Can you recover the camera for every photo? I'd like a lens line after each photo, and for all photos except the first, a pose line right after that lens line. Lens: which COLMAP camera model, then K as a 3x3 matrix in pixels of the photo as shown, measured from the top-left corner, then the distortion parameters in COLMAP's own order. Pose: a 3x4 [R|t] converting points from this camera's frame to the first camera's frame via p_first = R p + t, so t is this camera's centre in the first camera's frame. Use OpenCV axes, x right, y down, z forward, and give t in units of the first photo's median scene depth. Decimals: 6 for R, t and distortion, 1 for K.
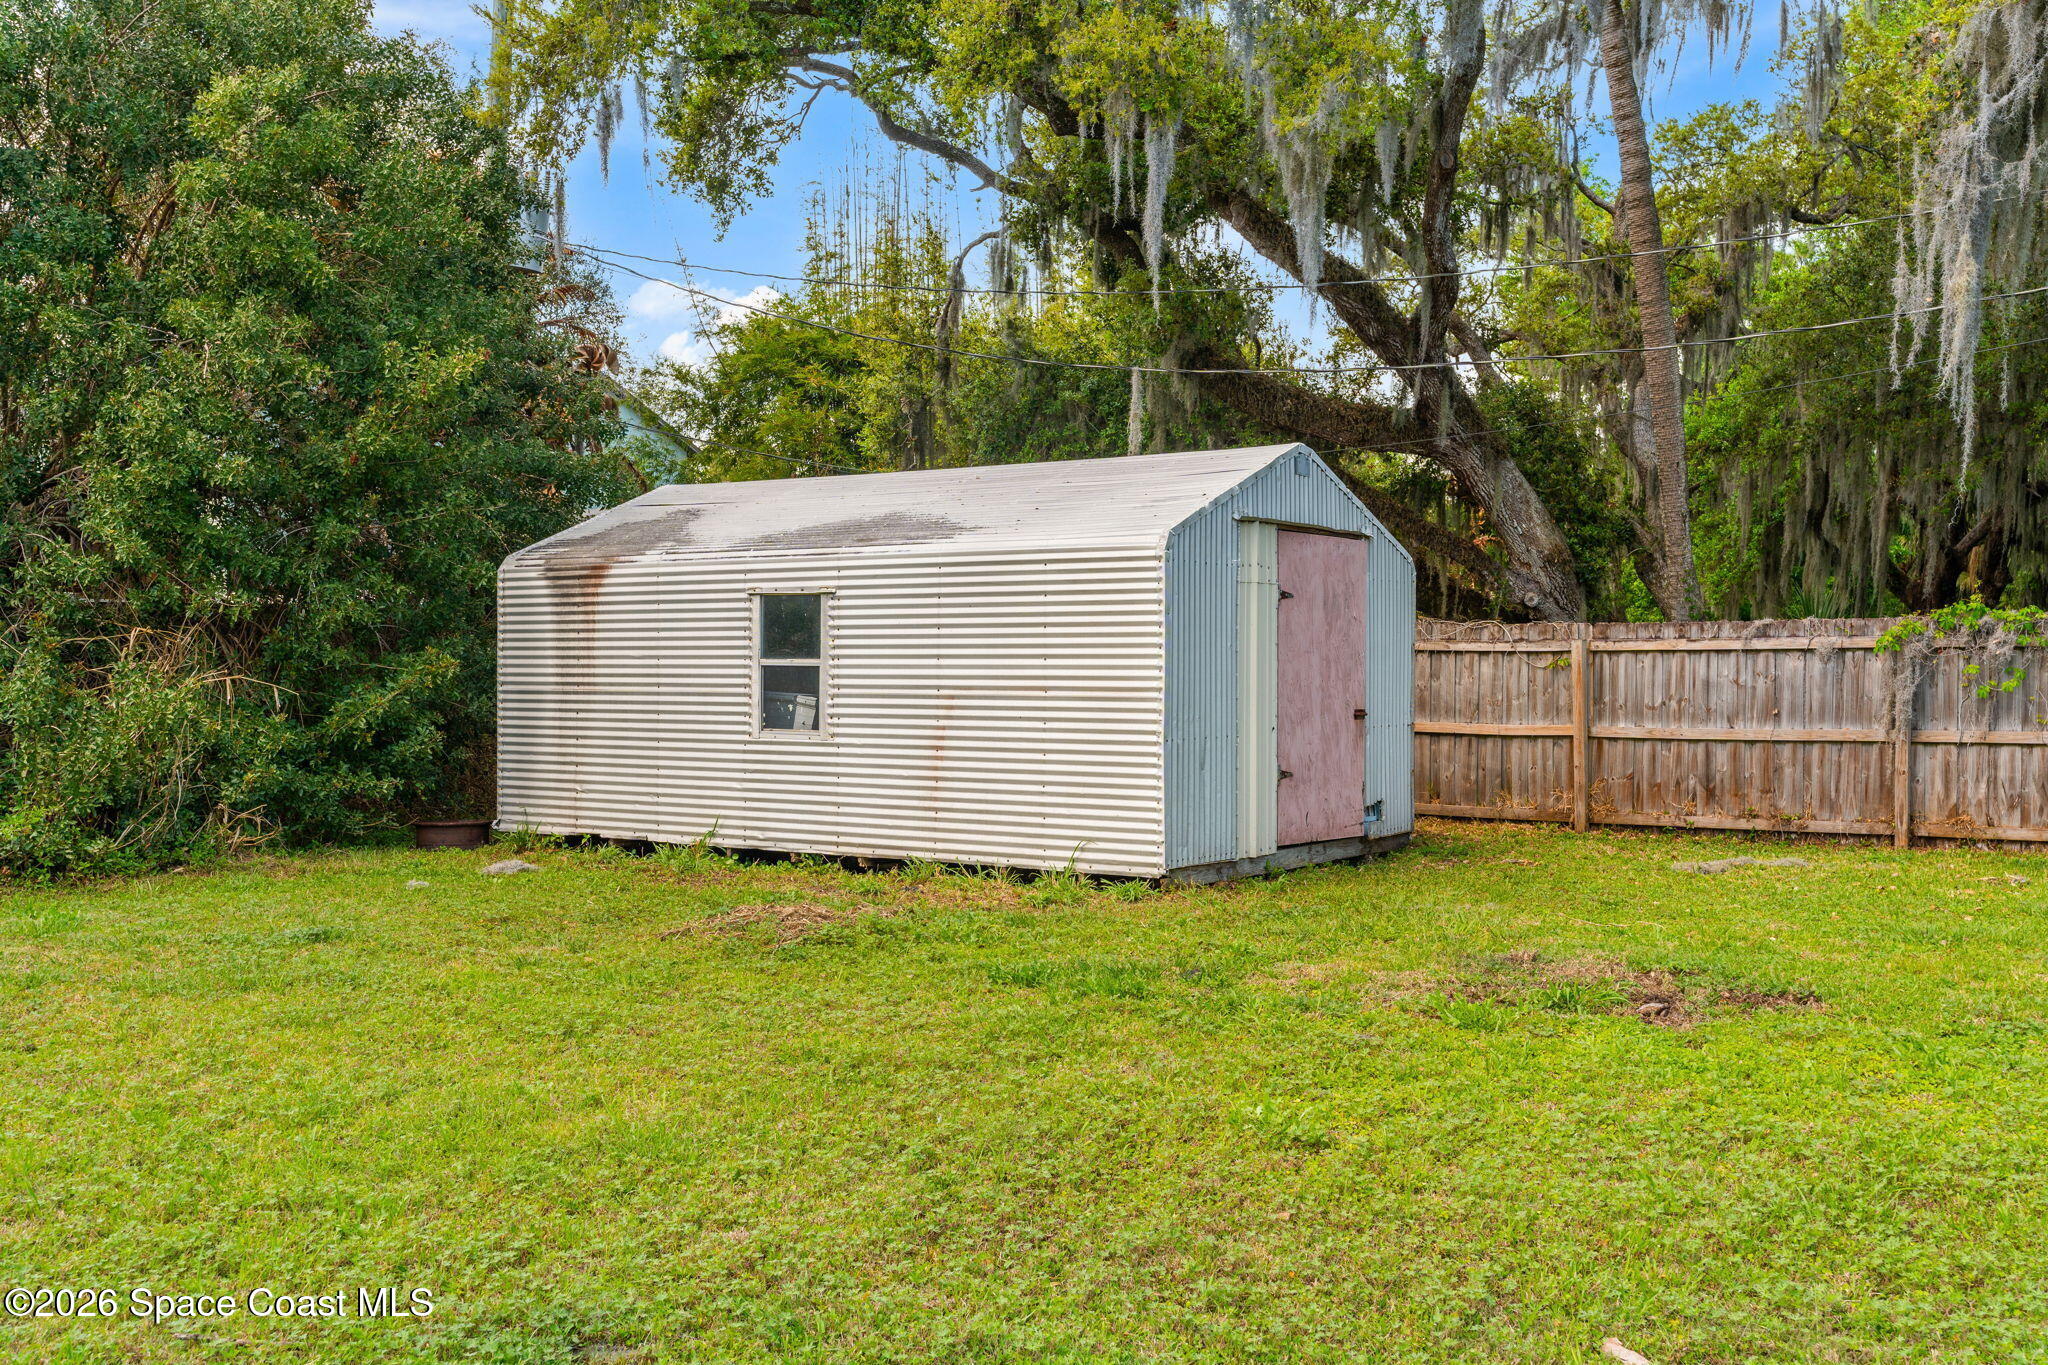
lens RADIAL K [[1871.6, 0, 1019.4], [0, 1871.6, 641.9], [0, 0, 1]] dist [0.002005, -0.003681]
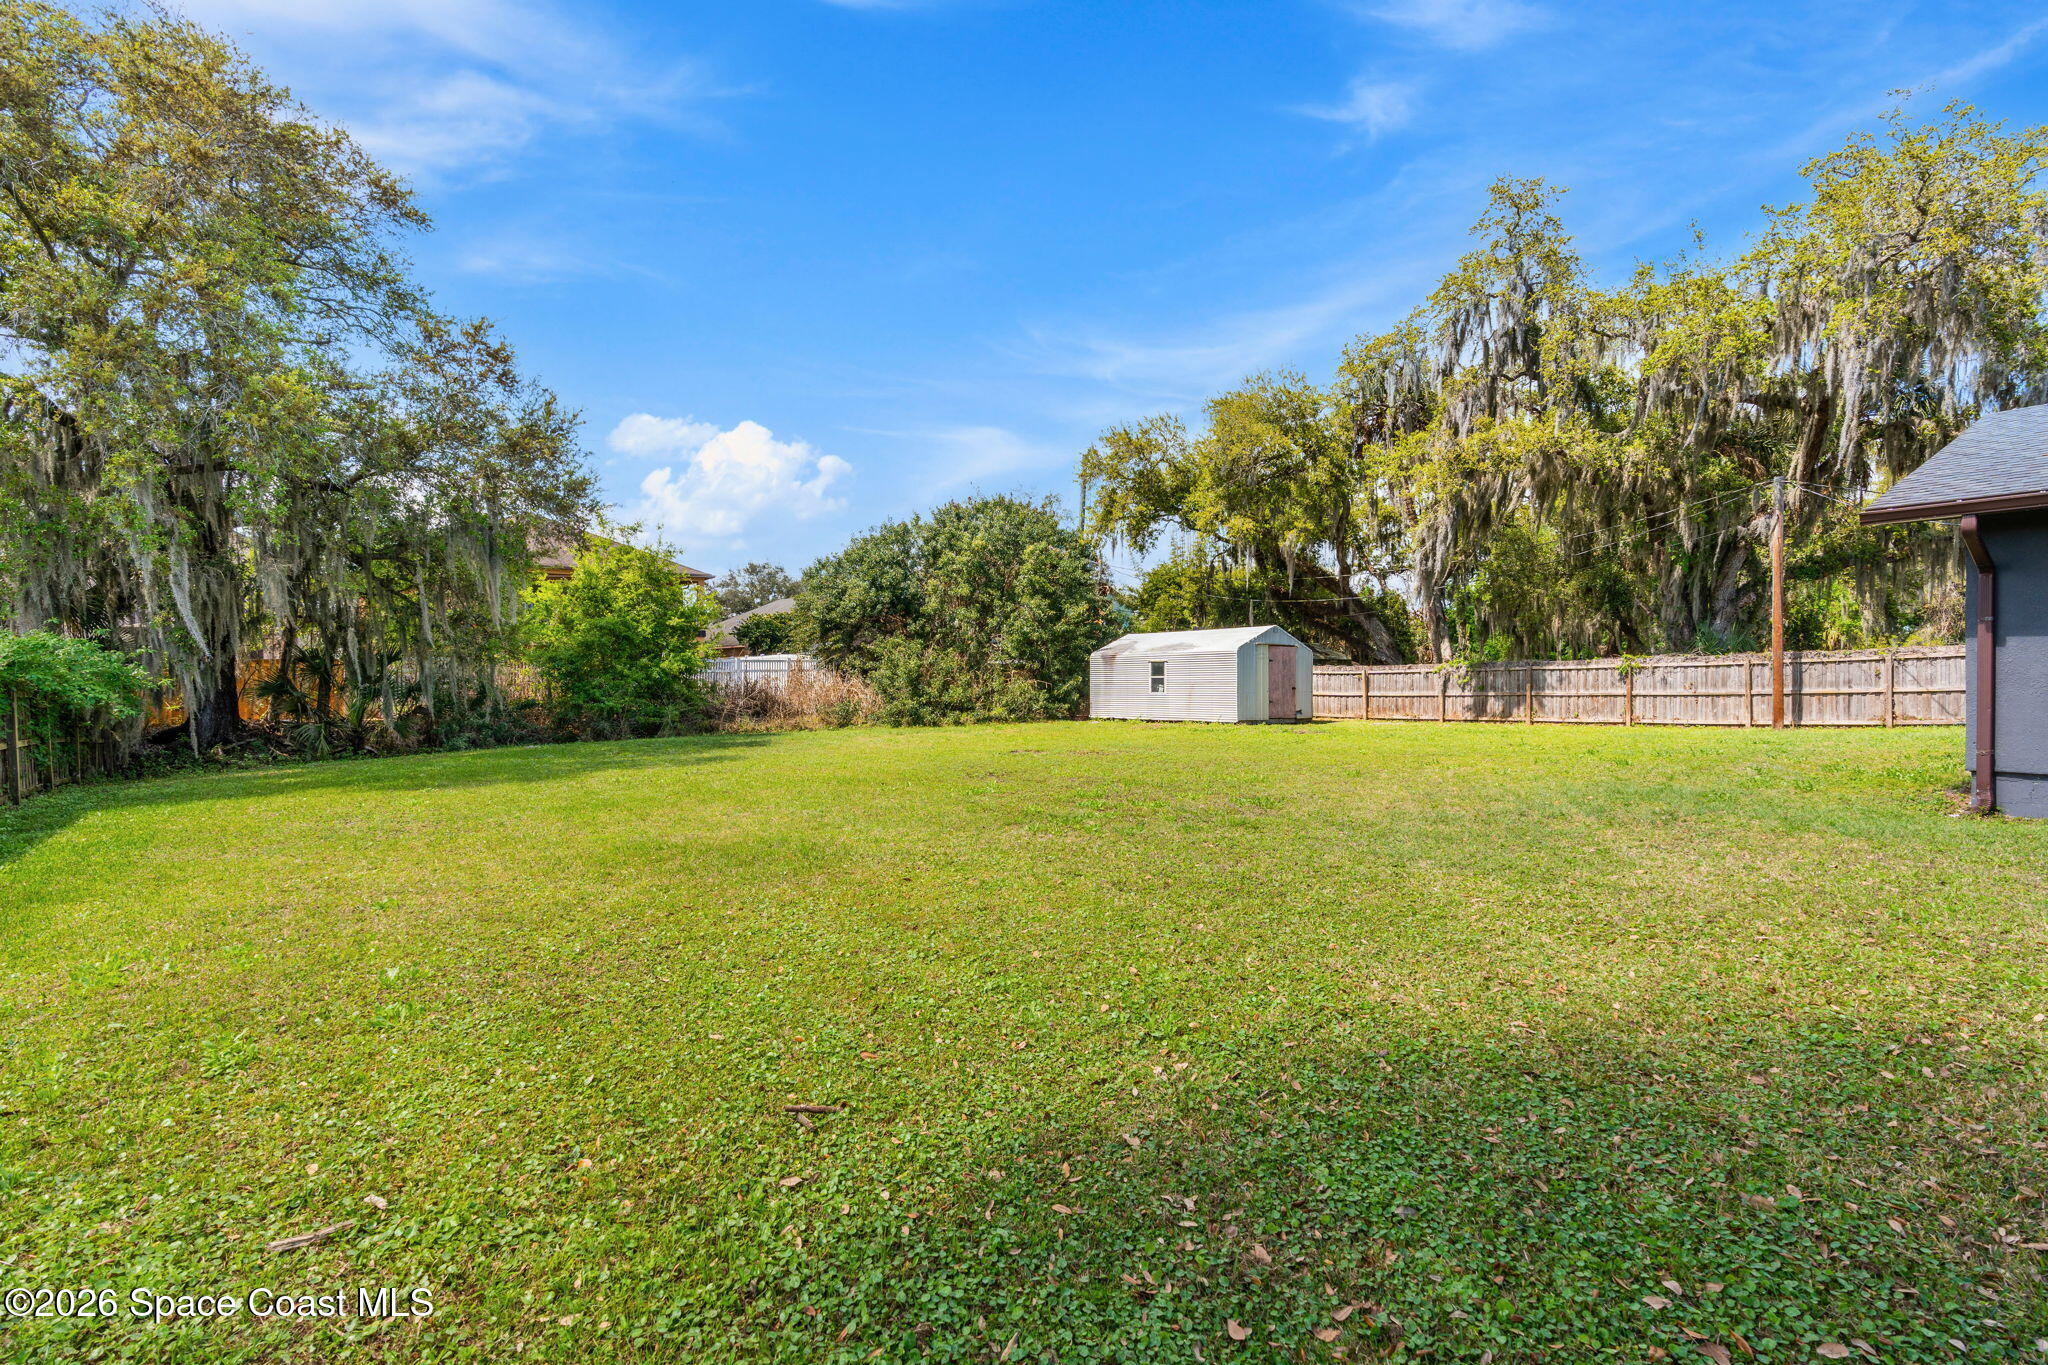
lens RADIAL K [[930.1, 0, 1028.3], [0, 930.1, 704.7], [0, 0, 1]] dist [-0.008837, 0.000815]
pose [[0.960118, 0.000539, -0.279596, 0.176959], [0.009220, 0.999393, 0.033588, -0.001921], [0.279445, -0.034826, 0.959530, -1.080265]]
